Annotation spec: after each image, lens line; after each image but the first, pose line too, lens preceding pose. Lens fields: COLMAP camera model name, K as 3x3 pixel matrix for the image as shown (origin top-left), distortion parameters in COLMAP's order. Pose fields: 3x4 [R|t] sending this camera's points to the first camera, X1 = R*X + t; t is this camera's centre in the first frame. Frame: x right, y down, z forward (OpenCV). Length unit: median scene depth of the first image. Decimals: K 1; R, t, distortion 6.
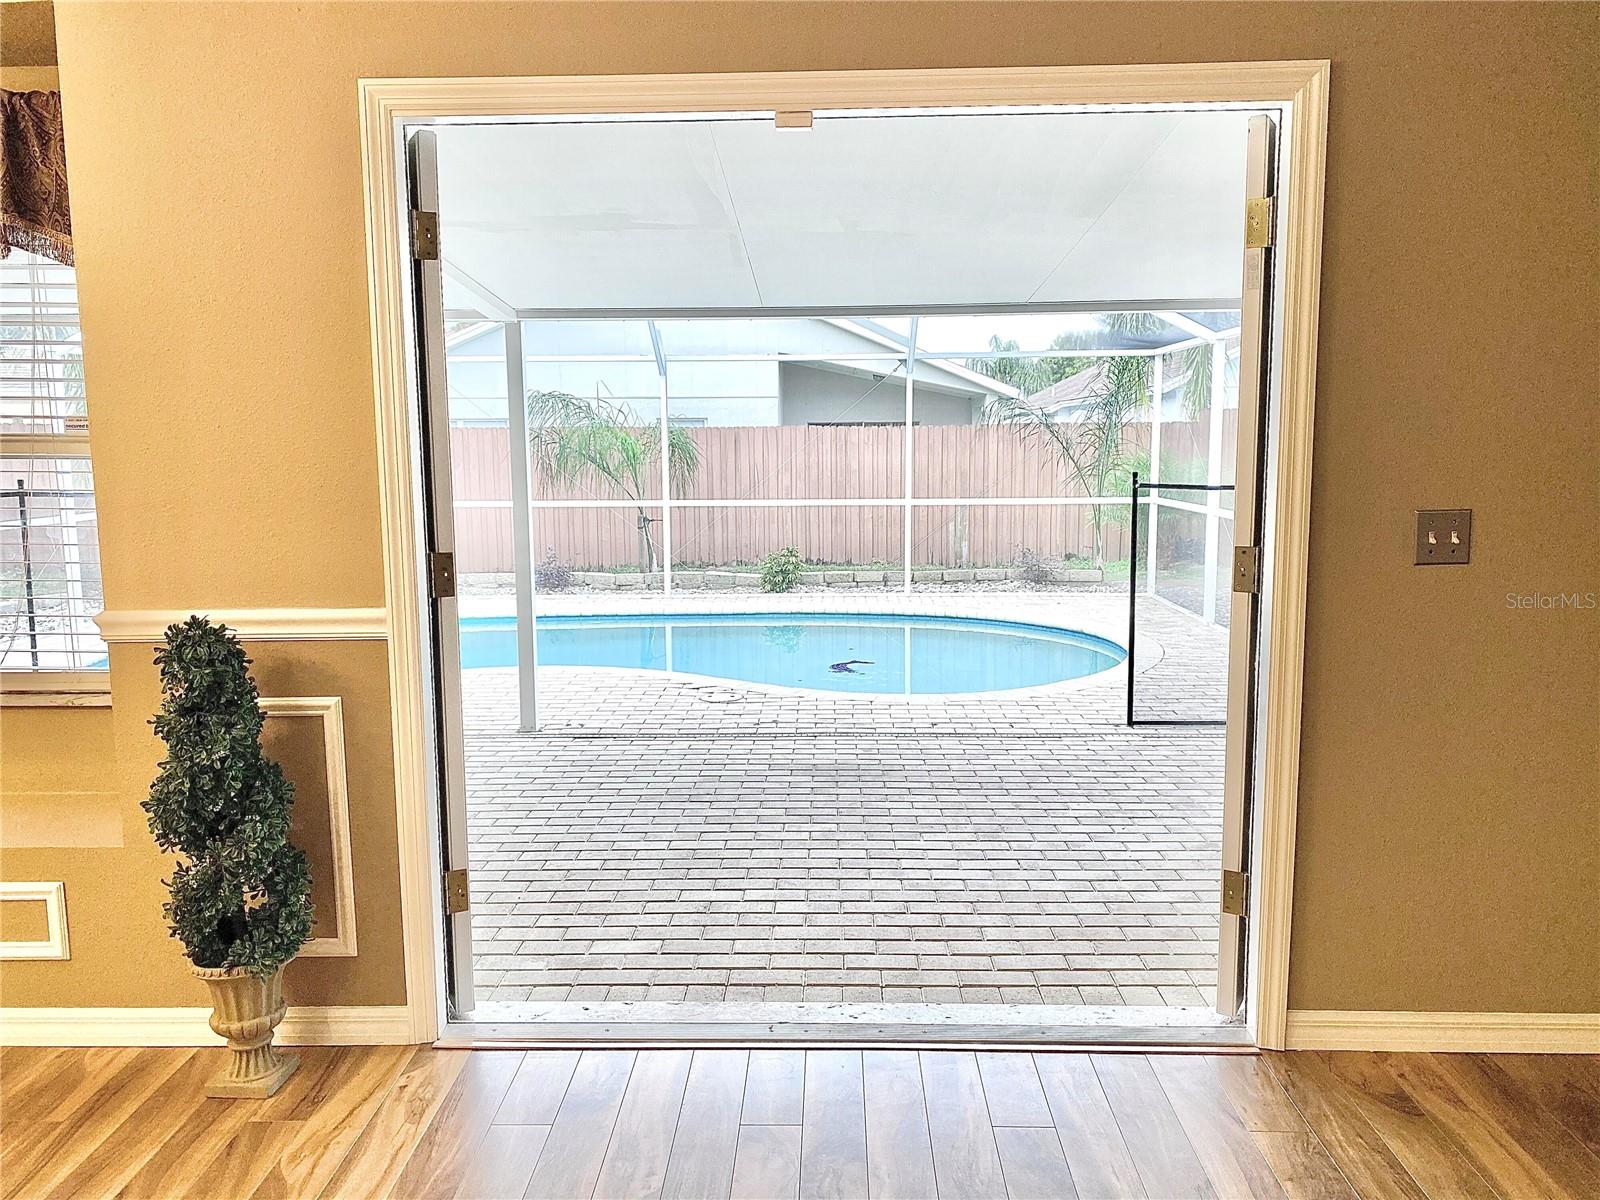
lens RADIAL K [[1220.6, 0, 800.0], [0, 1220.6, 604.2], [0, 0, 1]] dist [0.055546, -0.077801]
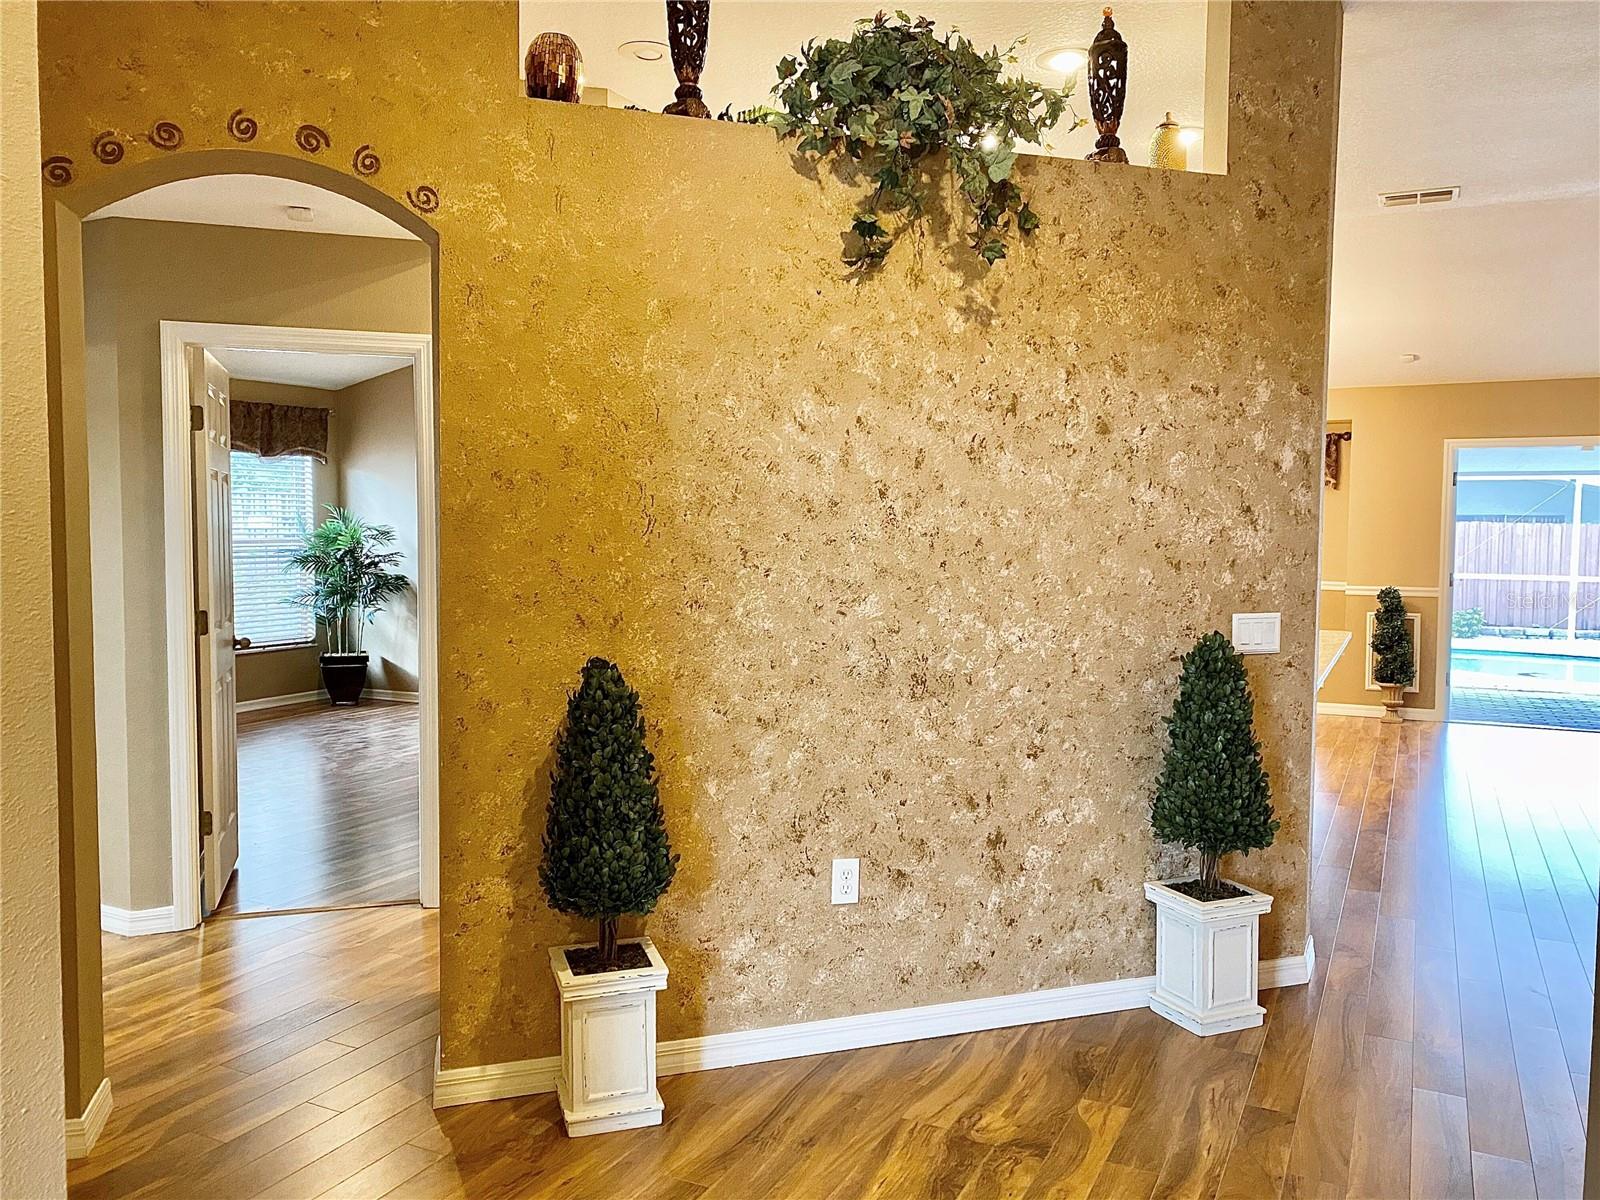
lens RADIAL K [[1220.6, 0, 796.0], [0, 1220.6, 588.3], [0, 0, 1]] dist [0.055546, -0.077801]
pose [[0.902785, 0.039760, -0.428250, -0.215847], [-0.072933, 0.995449, -0.061328, 0.153566], [0.423862, 0.086600, 0.901577, -1.267649]]
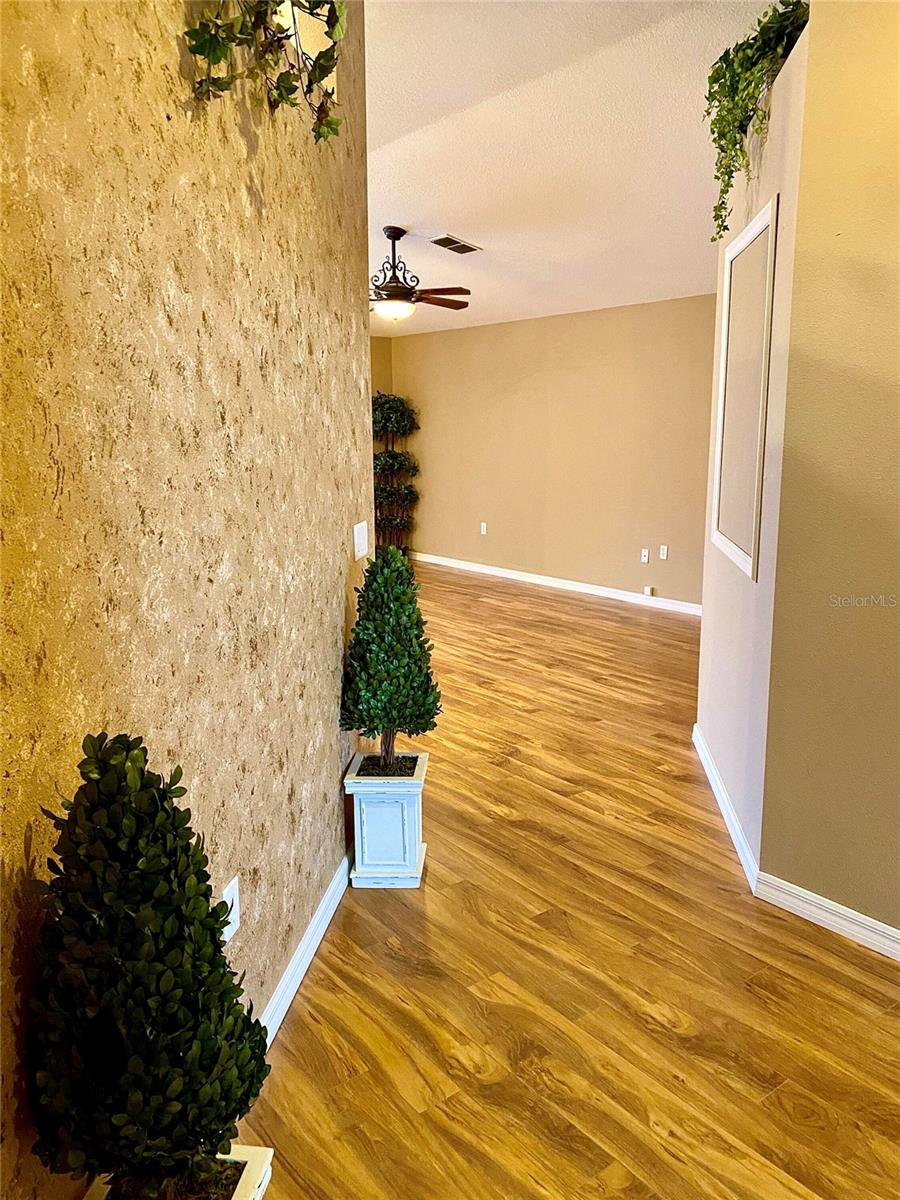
lens RADIAL K [[915.5, 0, 452.2], [0, 915.5, 592.3], [0, 0, 1]] dist [0.055546, -0.077801]
pose [[0.777887, -0.106591, 0.619298, -0.570373], [0.080552, 0.994293, 0.069954, 0.117433], [-0.623220, -0.004531, 0.782033, -1.052534]]
